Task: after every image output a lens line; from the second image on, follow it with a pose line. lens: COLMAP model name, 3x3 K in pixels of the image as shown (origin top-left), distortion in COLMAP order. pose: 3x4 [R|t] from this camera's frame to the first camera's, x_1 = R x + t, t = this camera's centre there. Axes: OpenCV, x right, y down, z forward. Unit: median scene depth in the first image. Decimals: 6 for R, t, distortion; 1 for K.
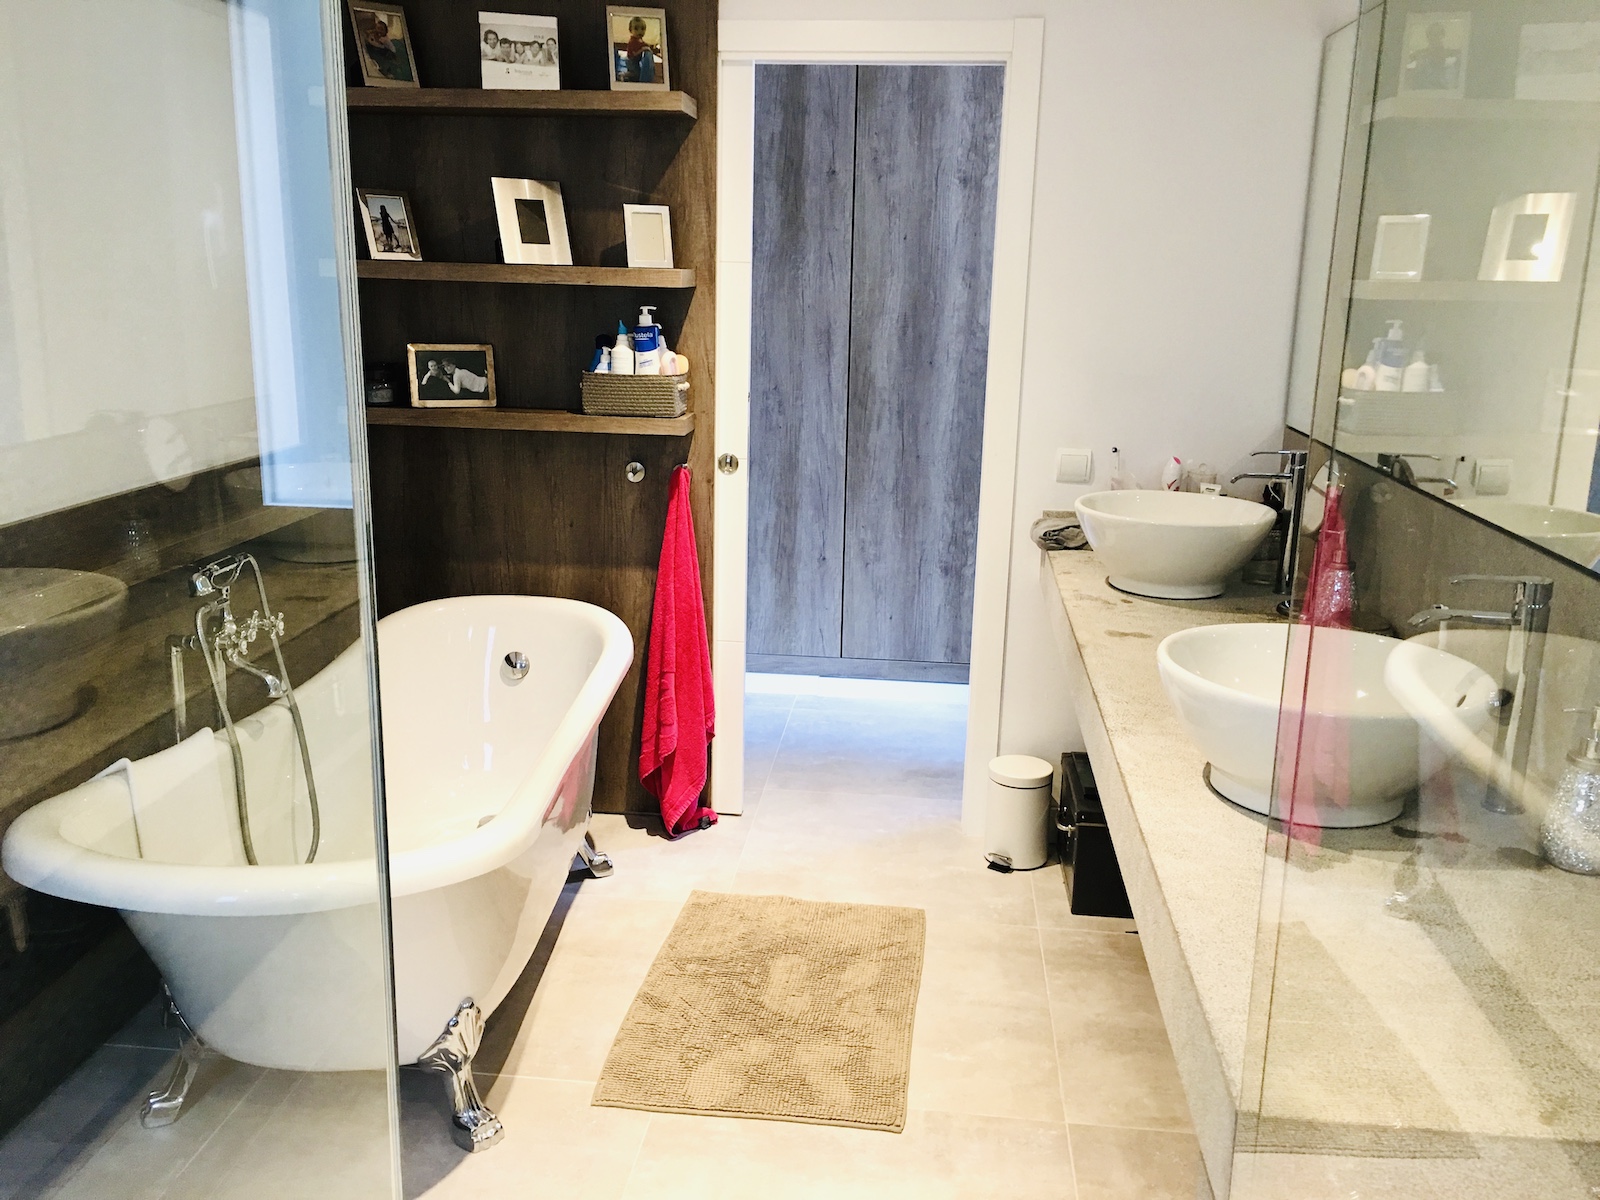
lens RADIAL K [[1374.9, 0, 786.7], [0, 1374.9, 599.5], [0, 0, 1]] dist [0.099513, -0.133067]
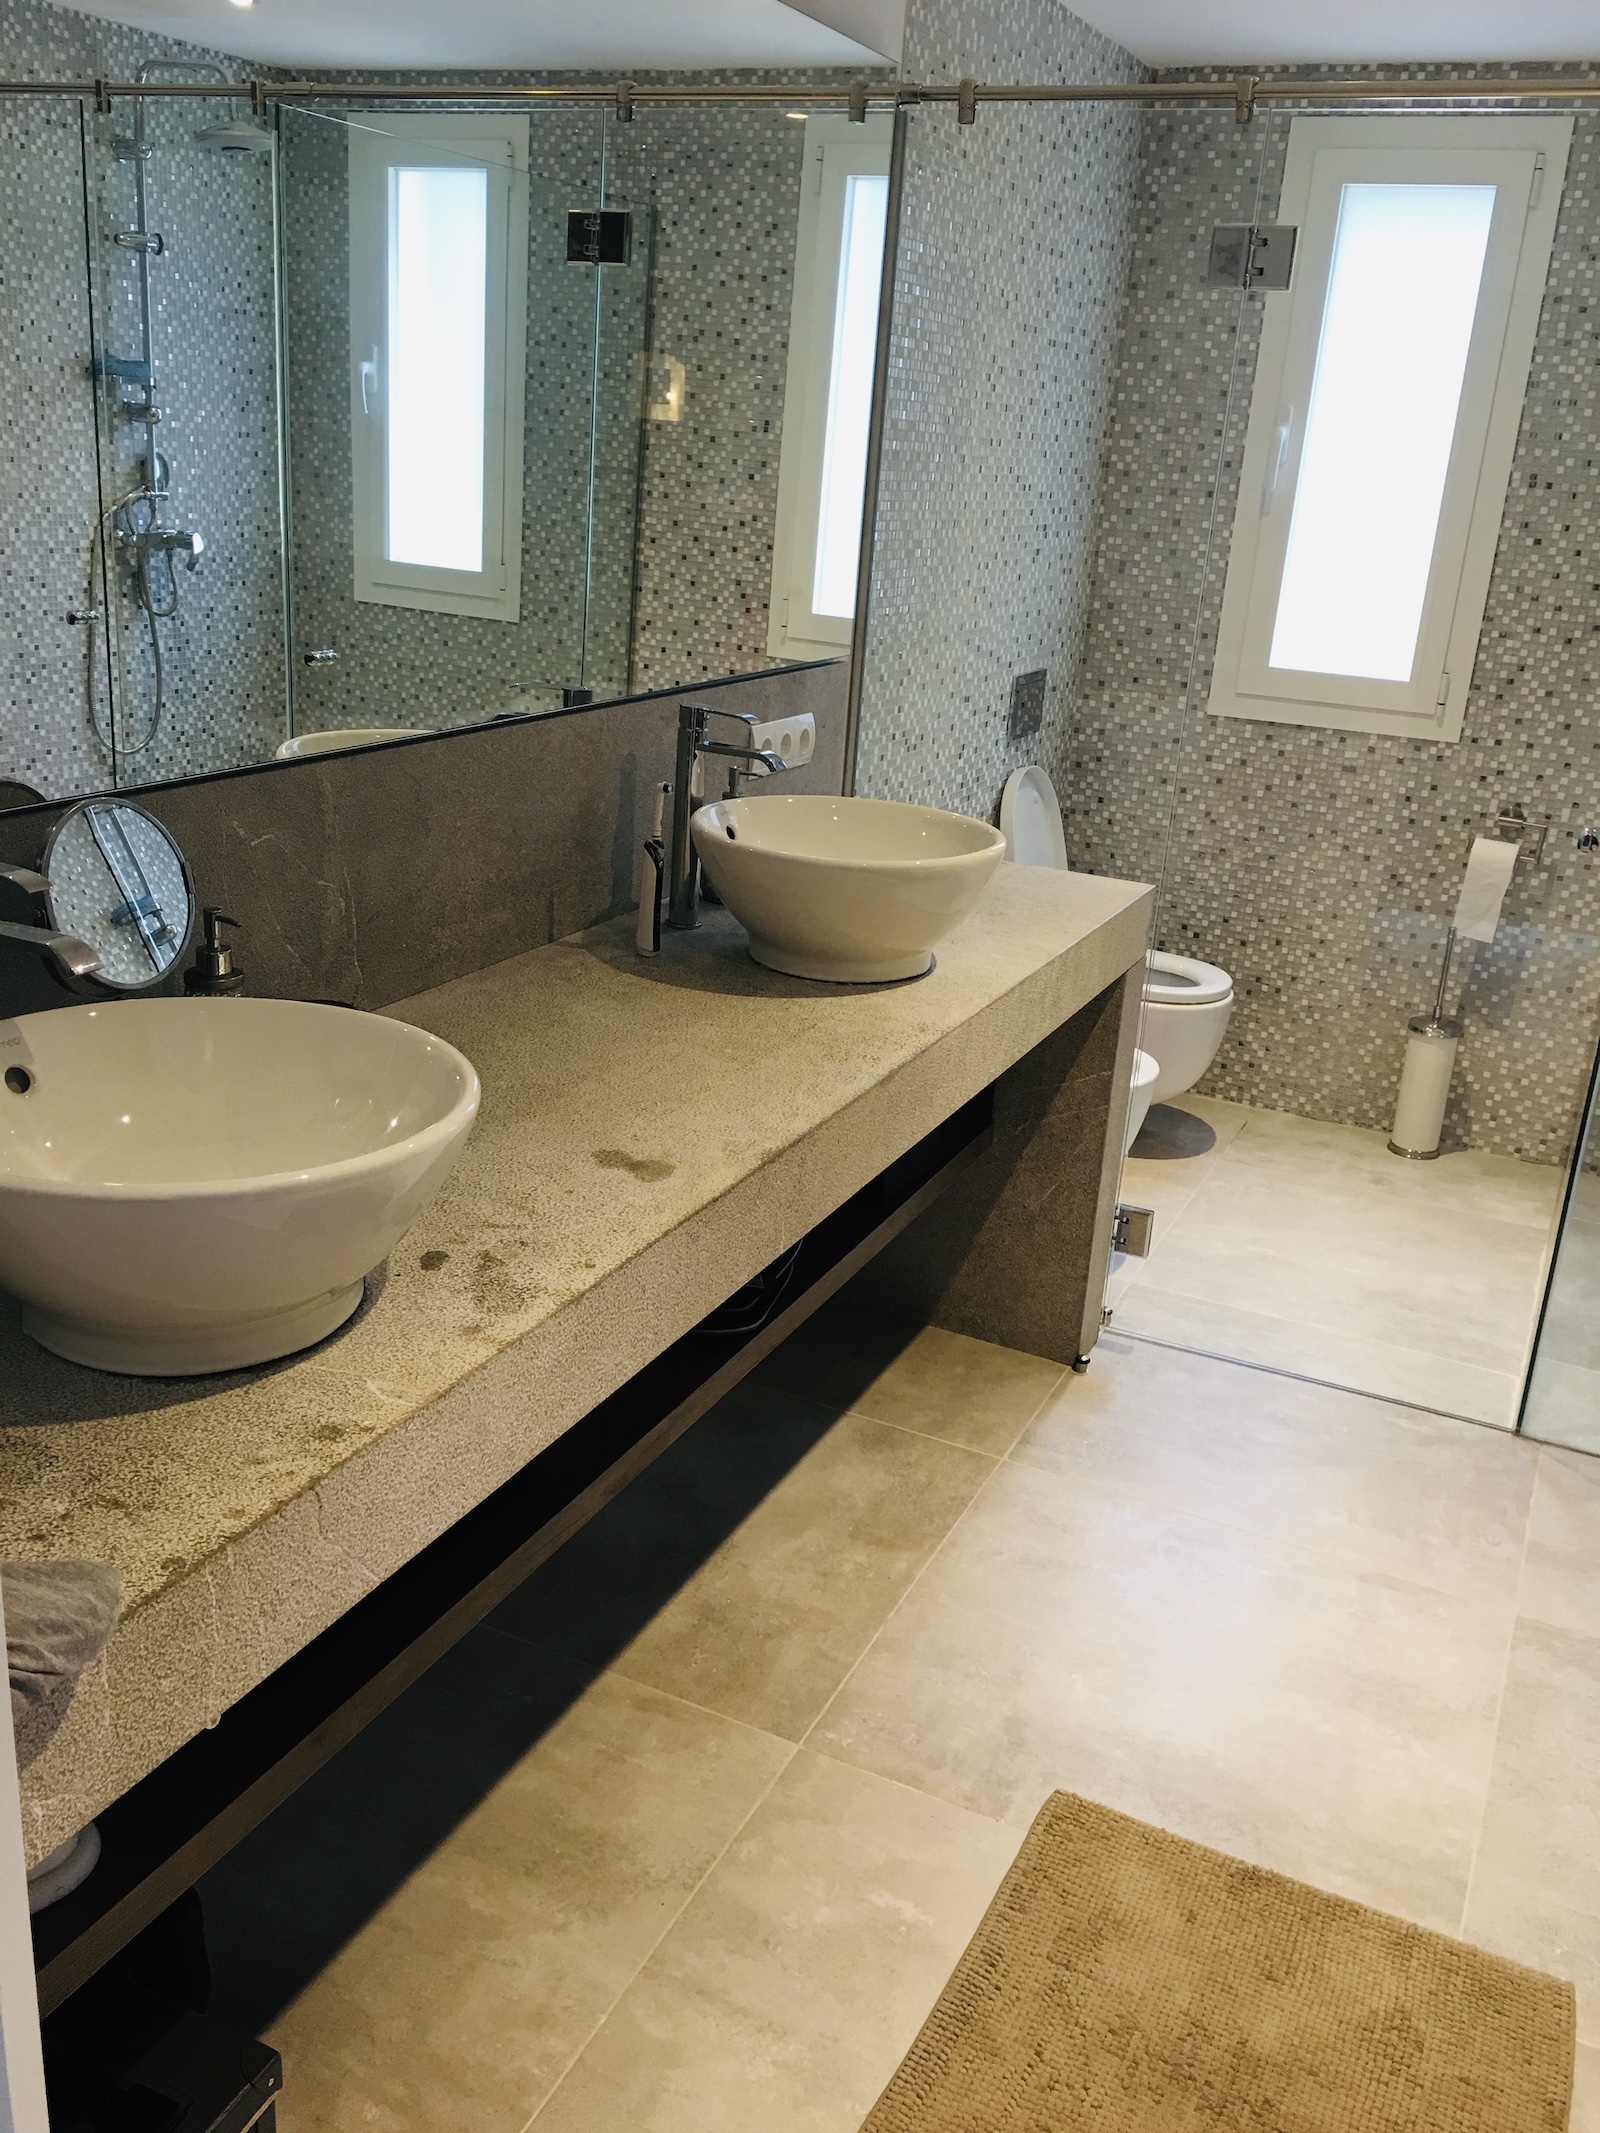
lens RADIAL K [[1832.9, 0, 745.5], [0, 1832.9, 1064.0], [0, 0, 1]] dist [0.099513, -0.133067]
pose [[-0.936492, -0.175599, 0.303558, 0.013010], [0.012426, 0.848446, 0.529136, -0.360309], [-0.350469, 0.499304, -0.792381, 1.510423]]
